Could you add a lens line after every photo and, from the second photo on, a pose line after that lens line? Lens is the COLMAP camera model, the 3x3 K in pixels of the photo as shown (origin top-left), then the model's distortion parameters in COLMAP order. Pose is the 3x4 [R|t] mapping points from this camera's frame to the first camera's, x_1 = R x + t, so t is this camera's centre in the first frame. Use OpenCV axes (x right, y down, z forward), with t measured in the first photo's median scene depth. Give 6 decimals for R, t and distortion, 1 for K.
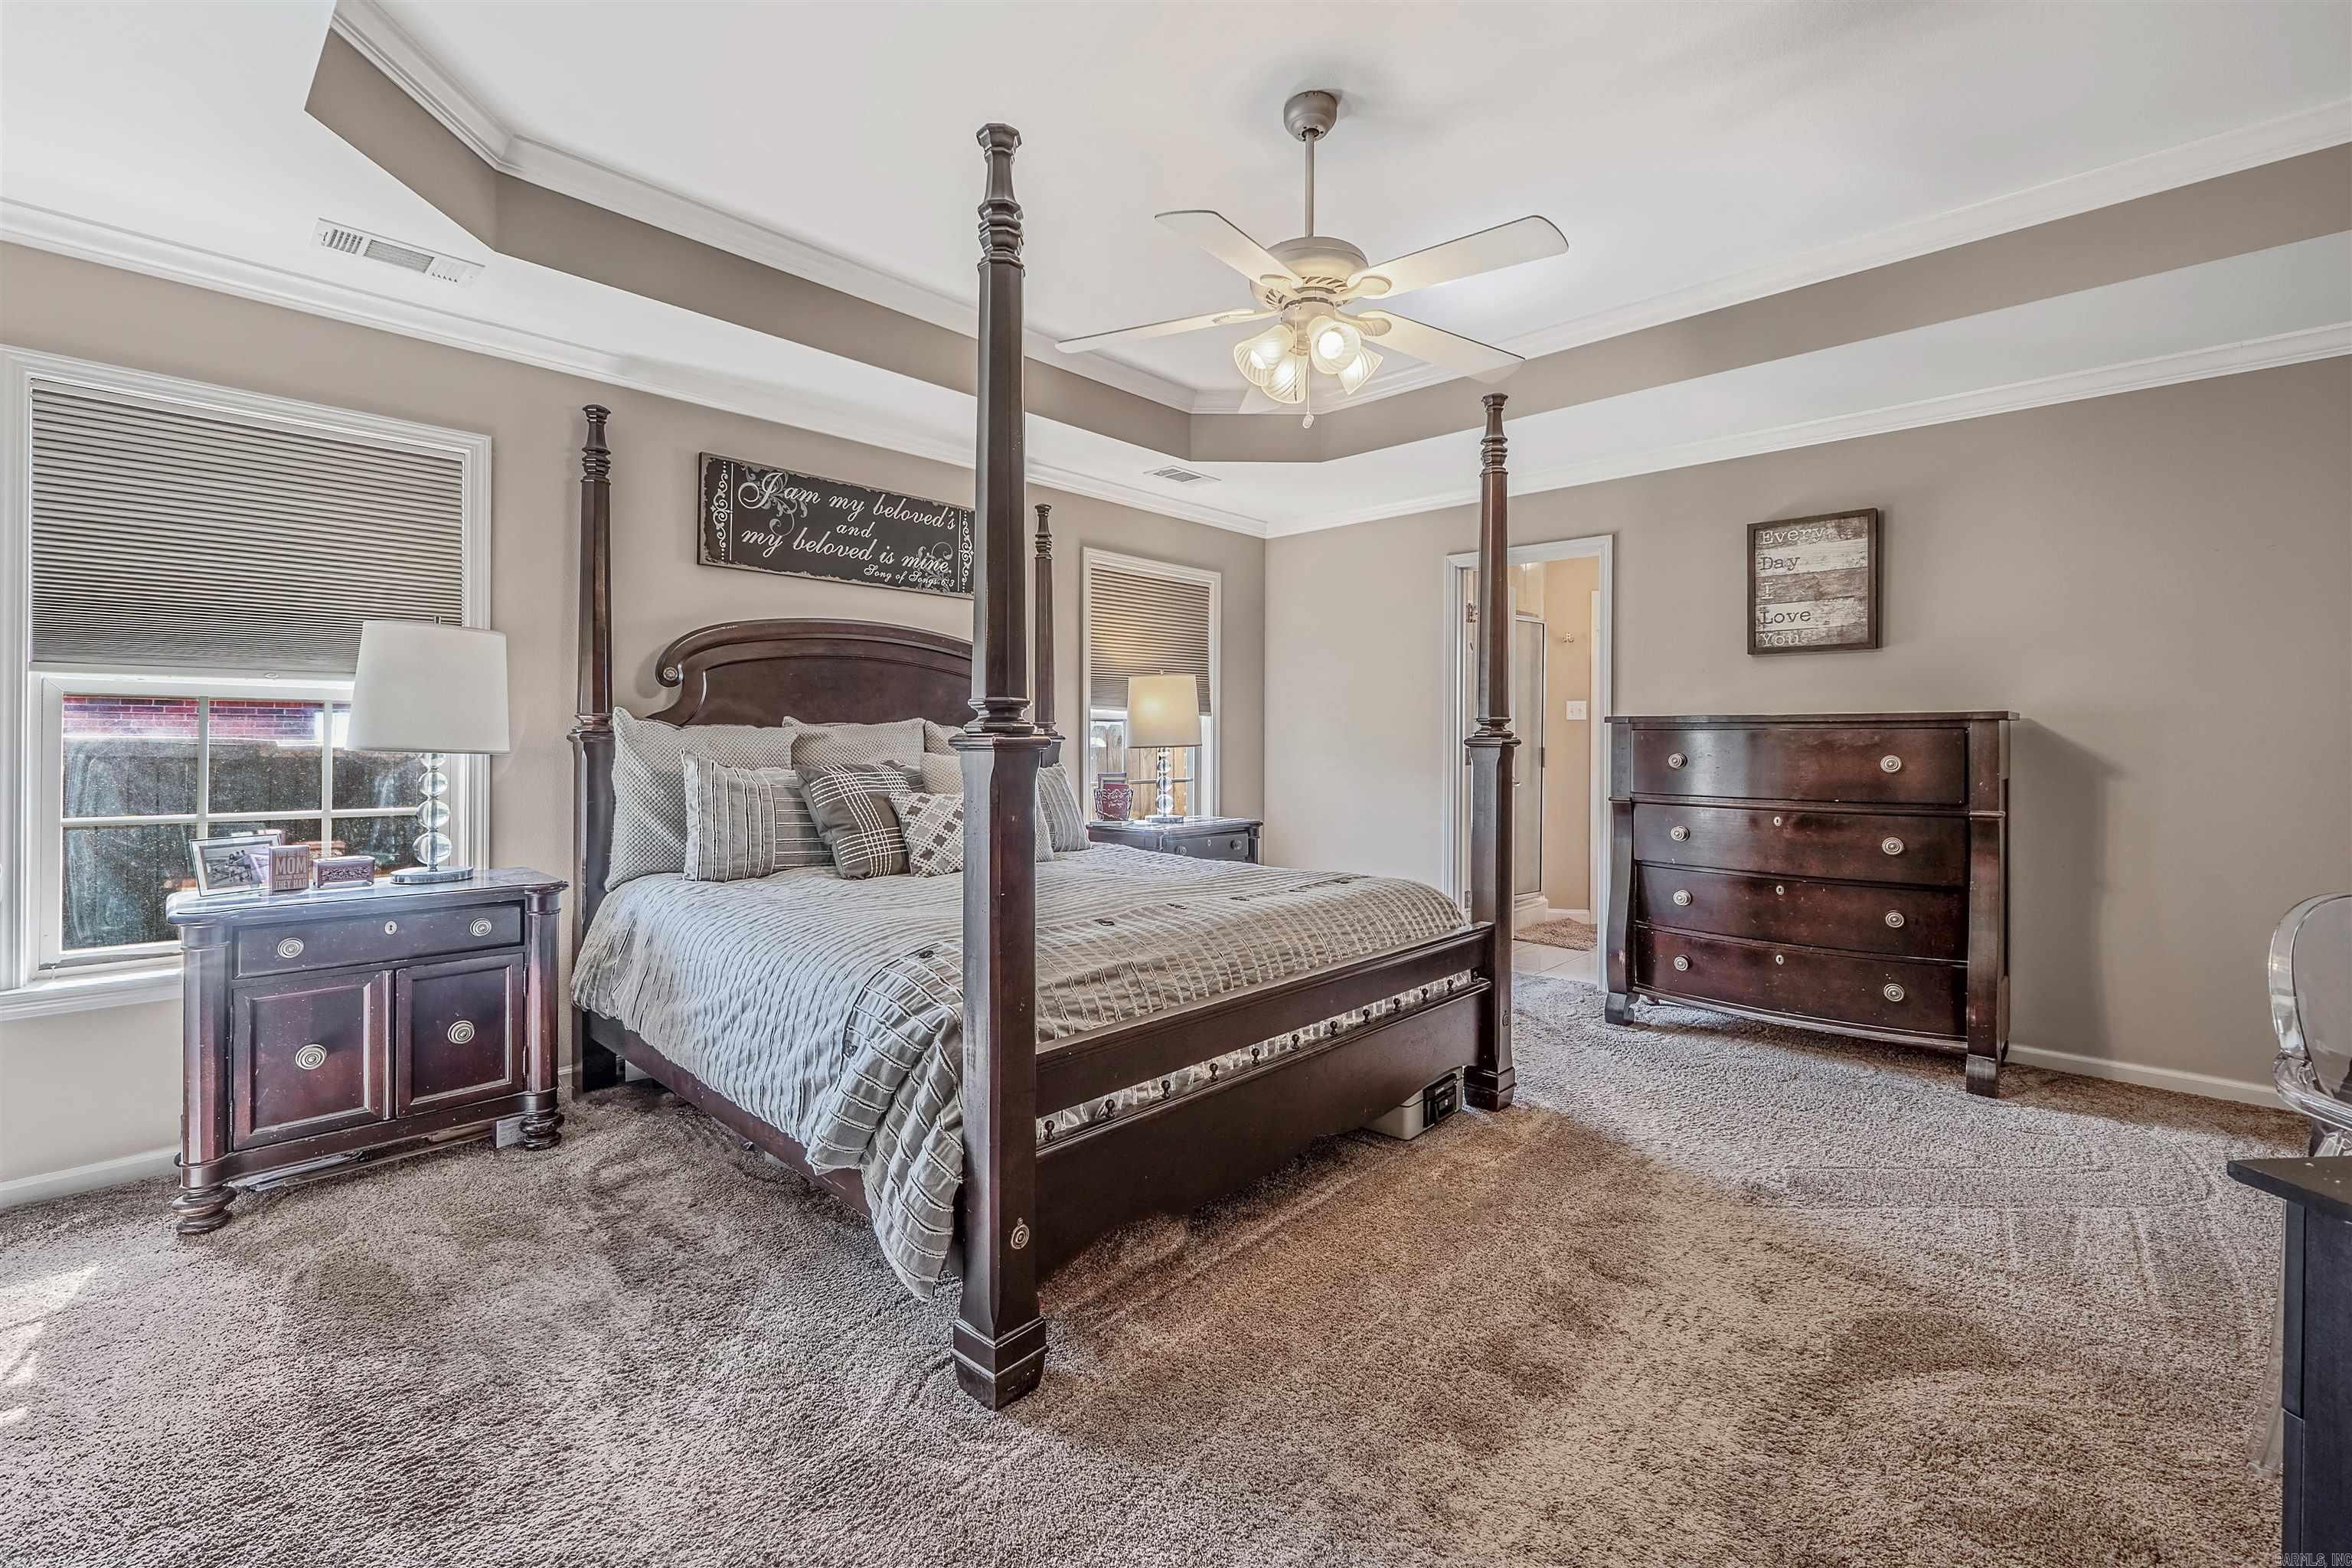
lens RADIAL K [[998.4, 0, 1171.5], [0, 998.4, 732.2], [0, 0, 1]] dist [0.000319, -0.000115]
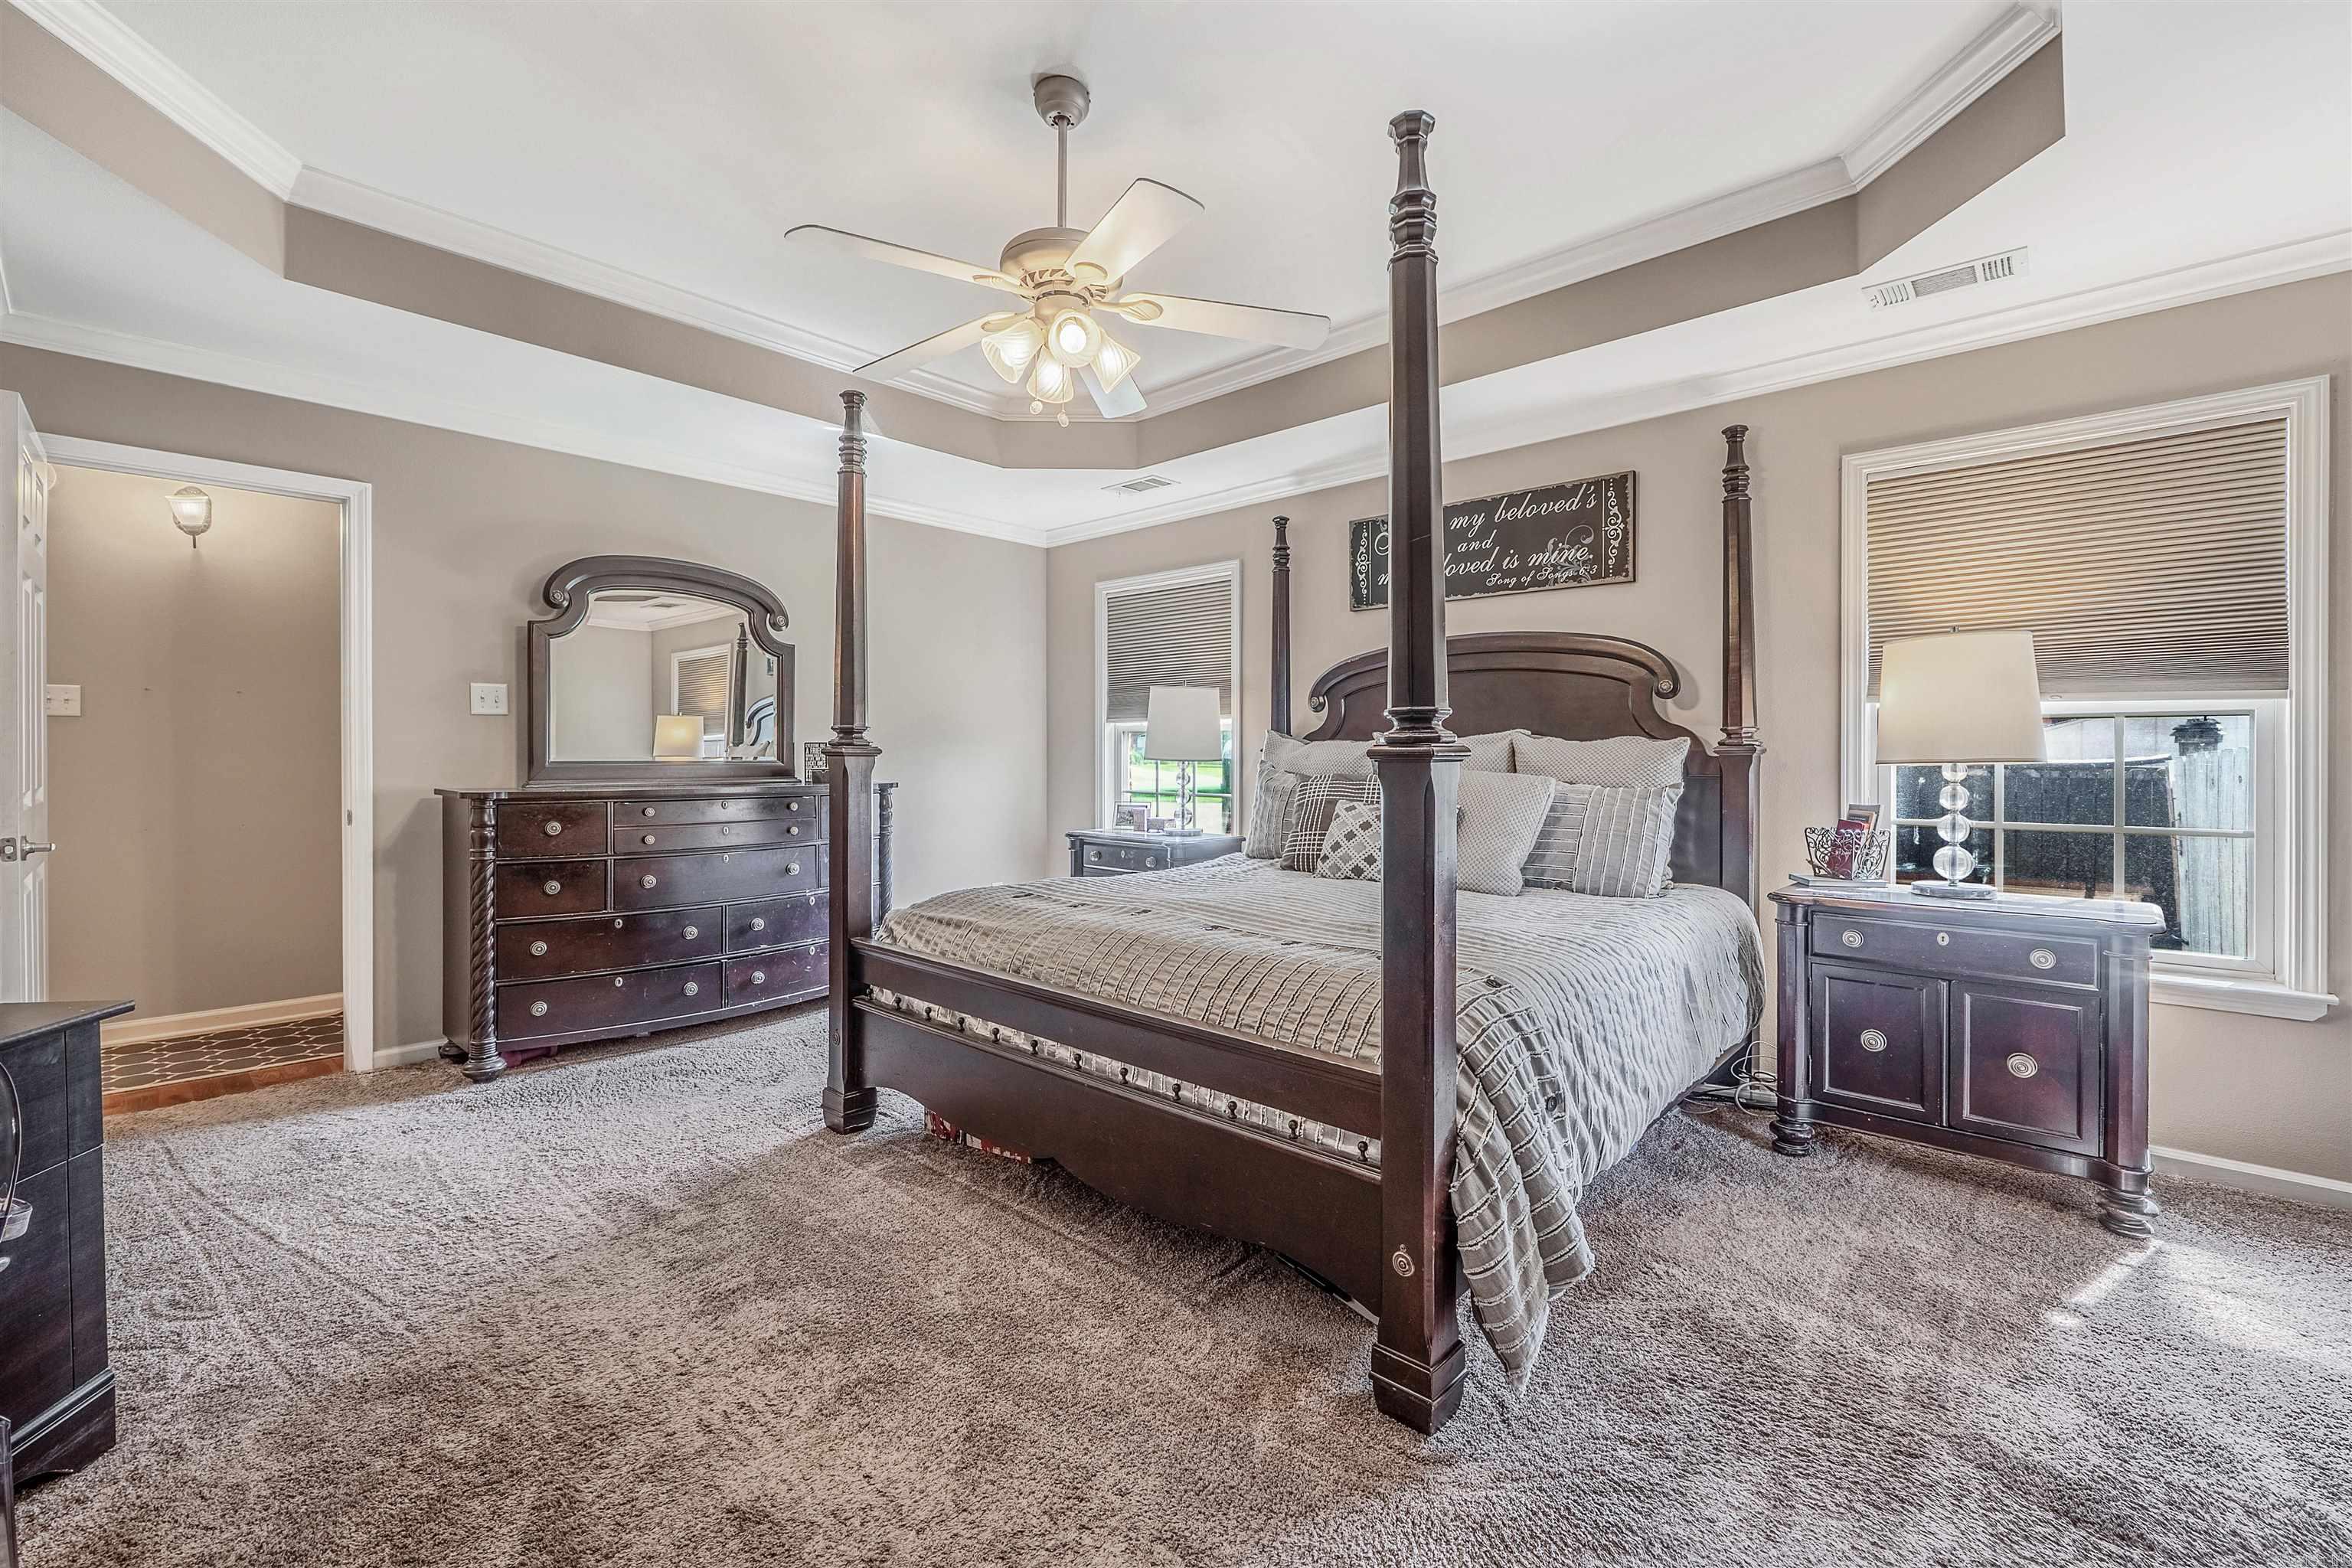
lens RADIAL K [[991.6, 0, 1173.9], [0, 991.6, 765.3], [0, 0, 1]] dist [-0.000319, -0.006265]
pose [[0.014704, 0.011392, -0.999827, 0.681046], [0.008368, 0.999899, 0.011516, 0.007159], [0.999857, -0.008536, 0.014608, 0.673648]]
